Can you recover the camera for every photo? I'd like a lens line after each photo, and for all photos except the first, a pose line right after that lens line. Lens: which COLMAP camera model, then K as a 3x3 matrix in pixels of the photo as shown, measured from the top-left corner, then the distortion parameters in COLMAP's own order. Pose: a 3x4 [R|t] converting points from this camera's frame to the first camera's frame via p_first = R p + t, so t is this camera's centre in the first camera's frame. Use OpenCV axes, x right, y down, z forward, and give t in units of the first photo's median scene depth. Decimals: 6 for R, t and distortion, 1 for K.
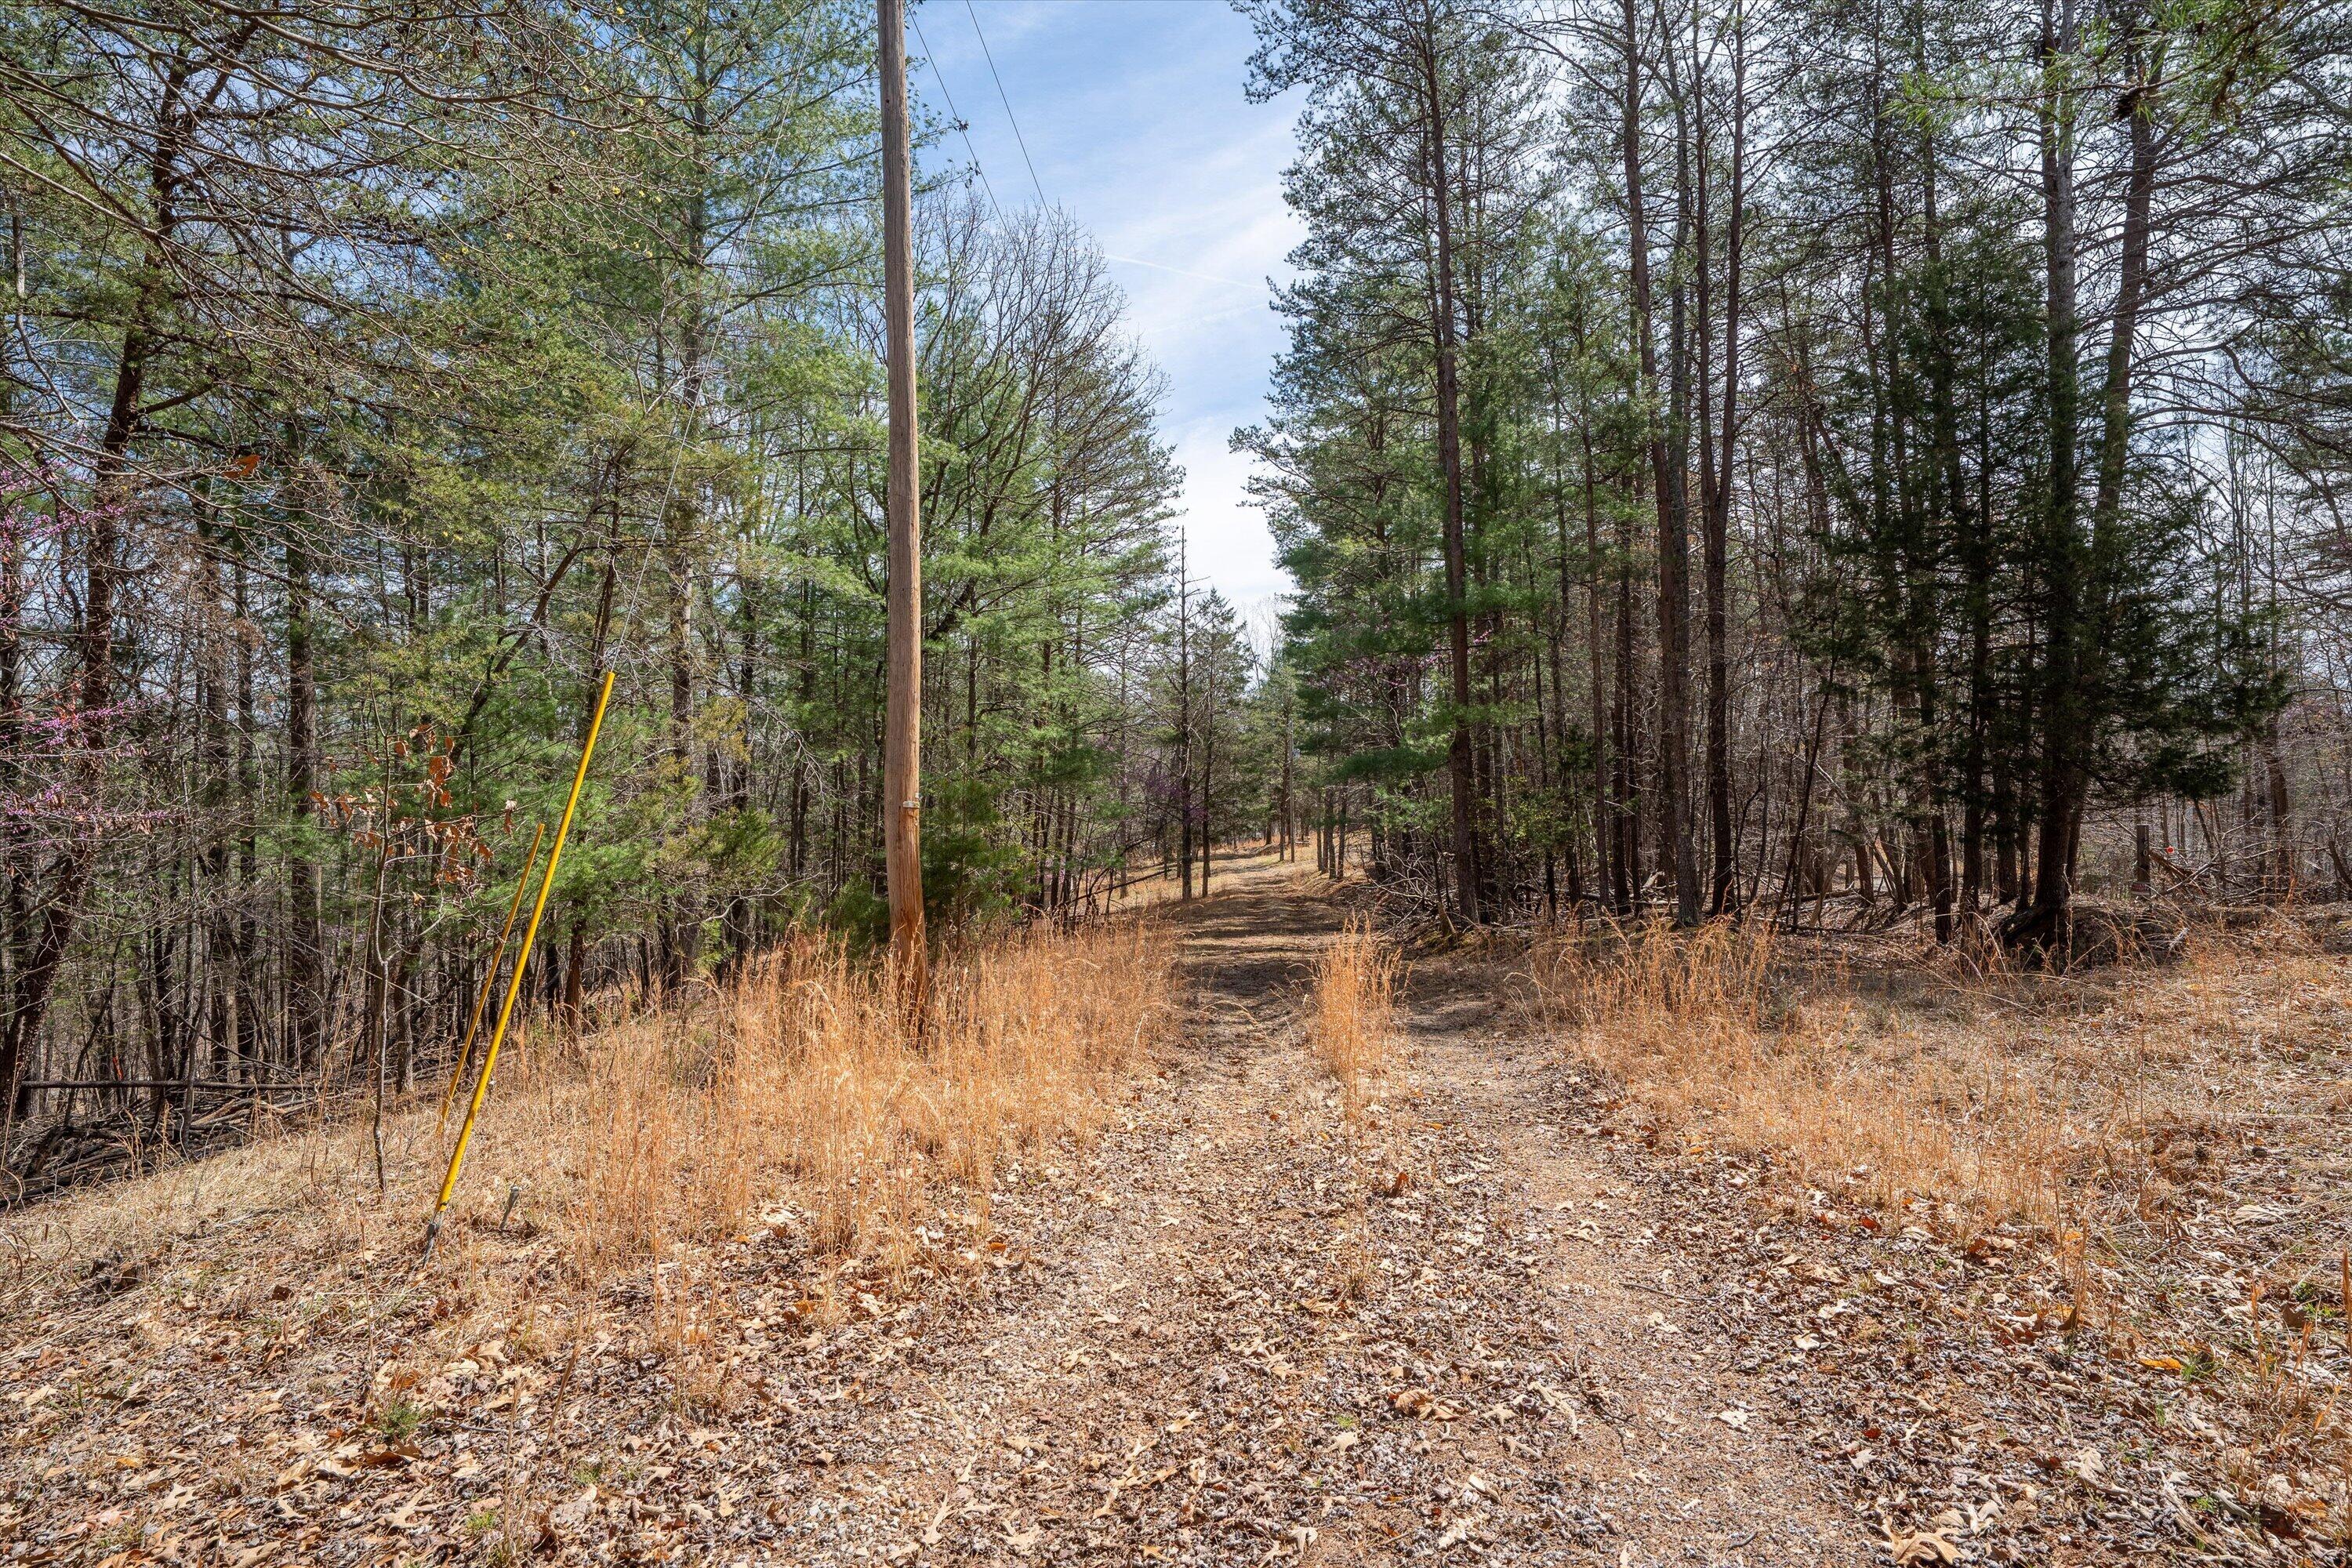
lens RADIAL K [[1397.9, 0, 1176.0], [0, 1397.9, 784.0], [0, 0, 1]] dist [0.022583, 0.002285]
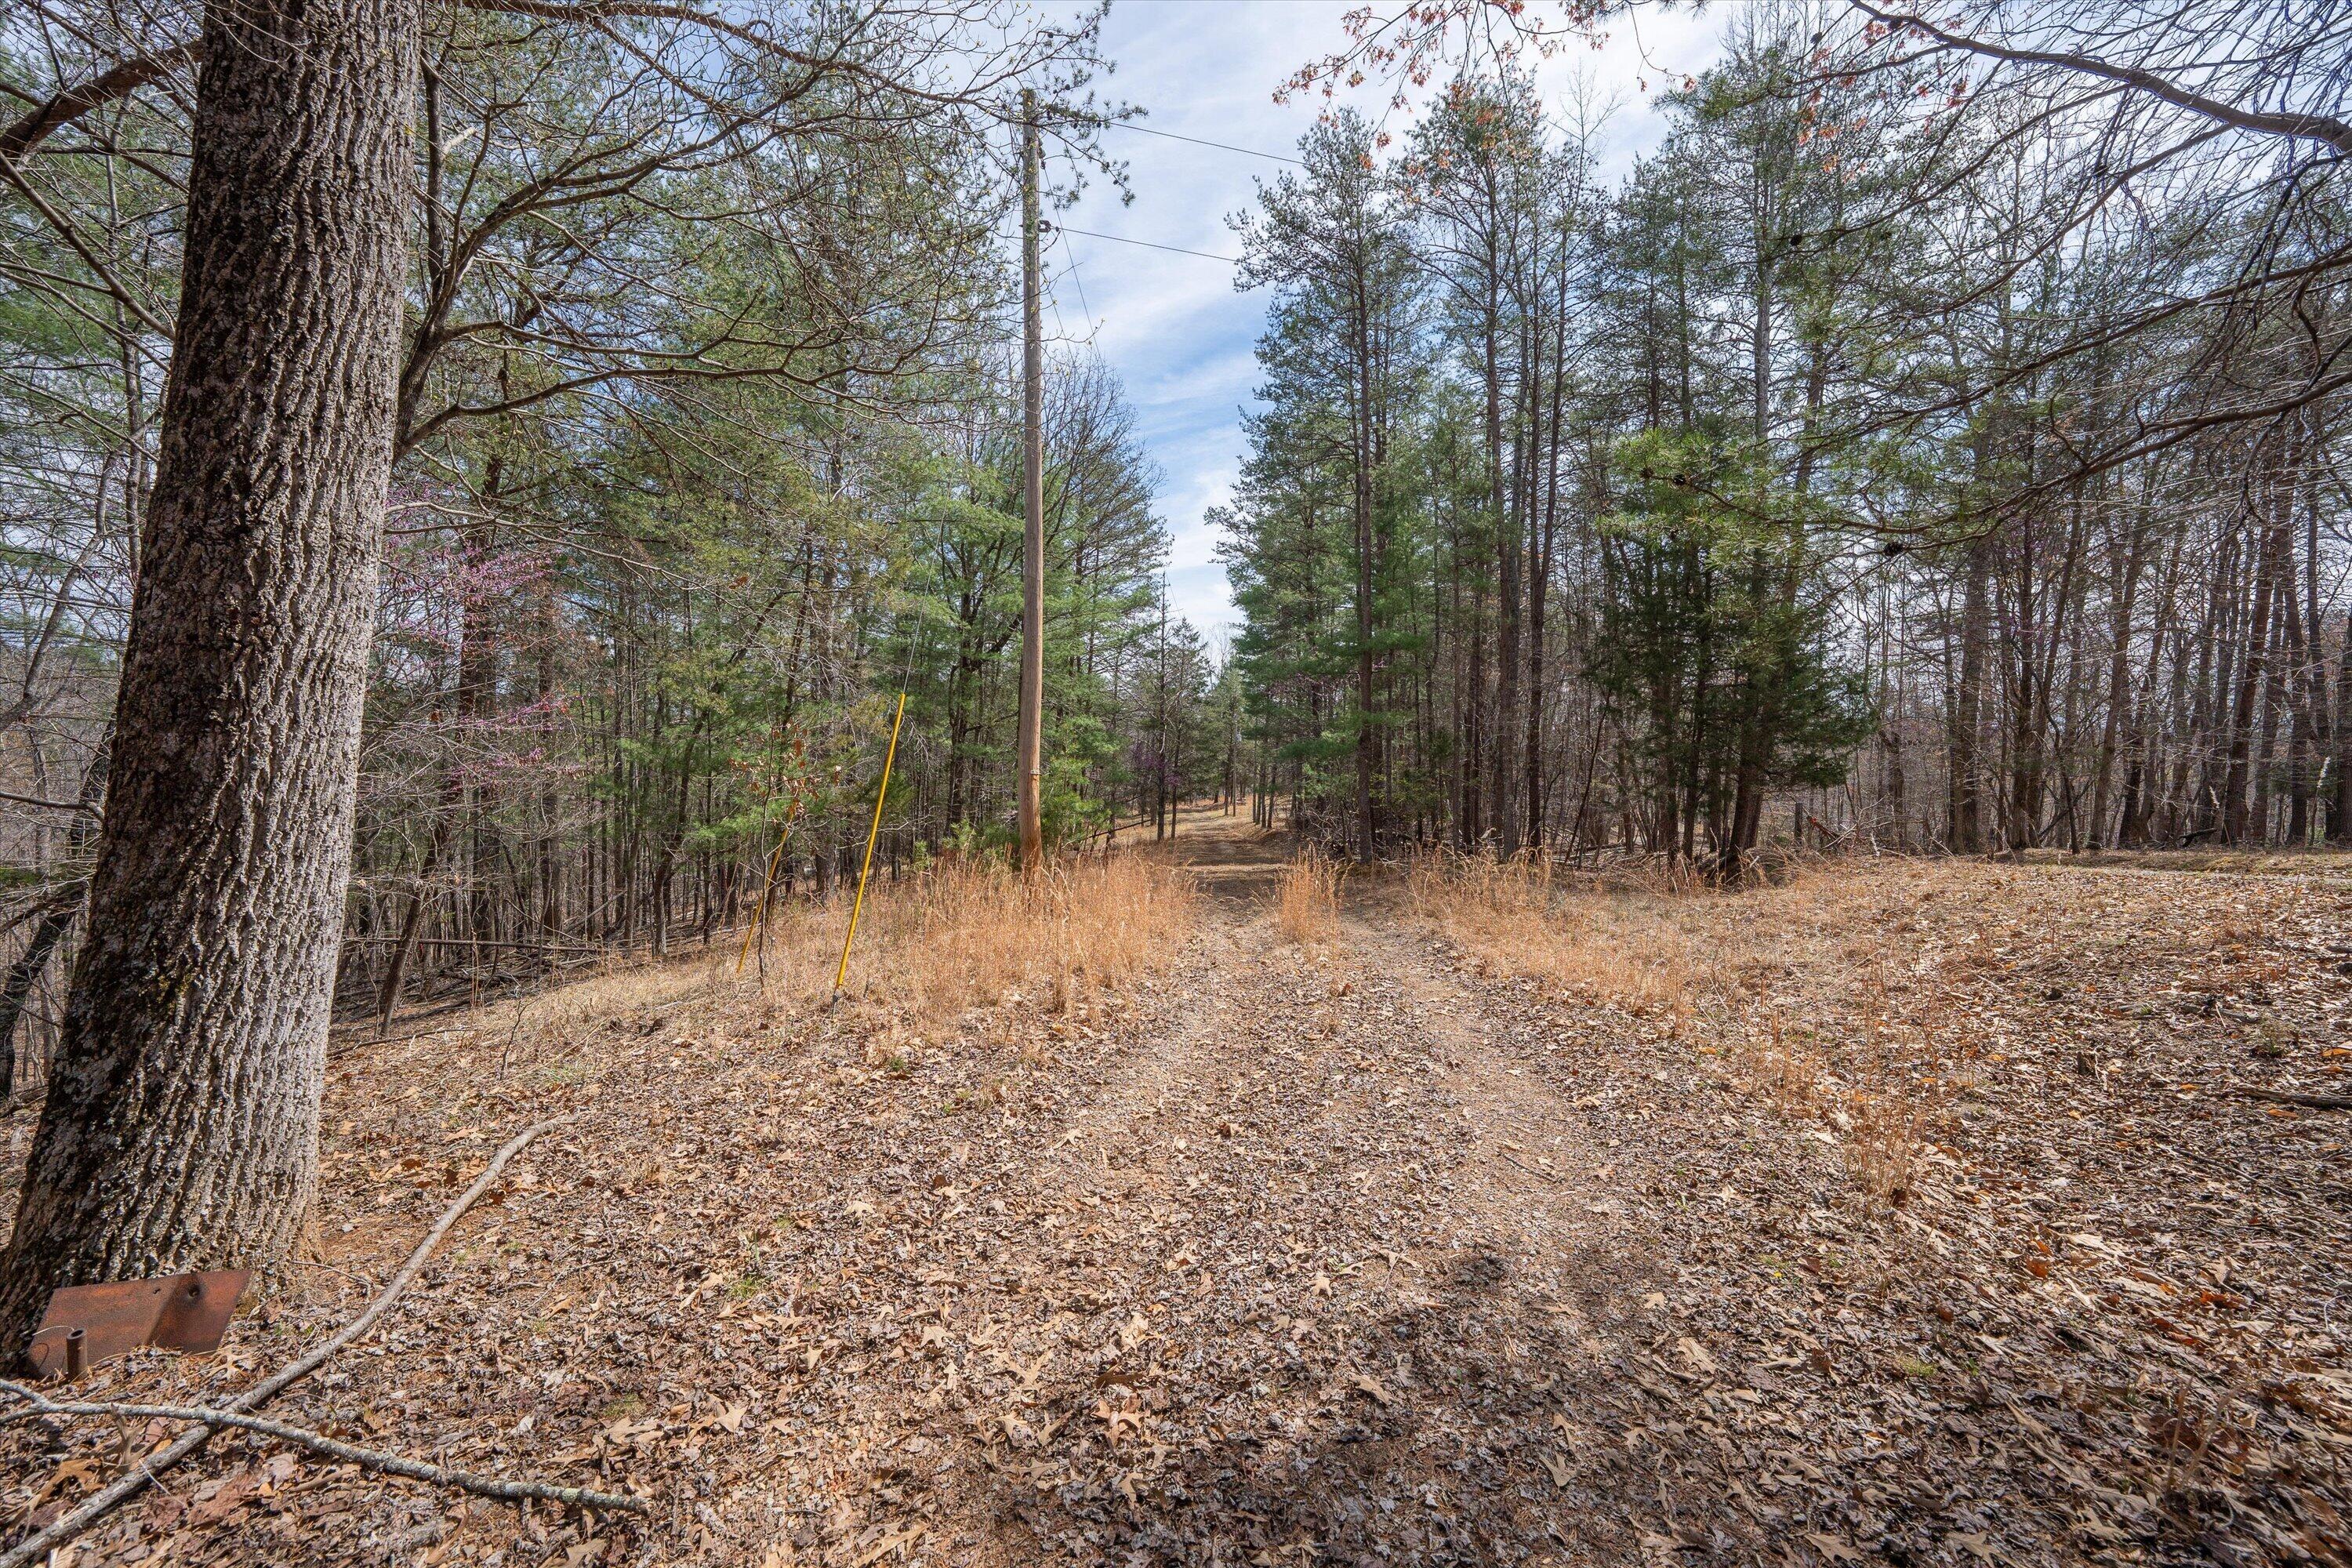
lens RADIAL K [[1116.4, 0, 1176.6], [0, 1116.4, 801.6], [0, 0, 1]] dist [0.000212, -0.000043]
pose [[0.998177, 0.023732, 0.055501, -0.049887], [-0.026092, 0.998768, 0.042200, -0.004964], [-0.054431, -0.043571, 0.997566, -0.145267]]
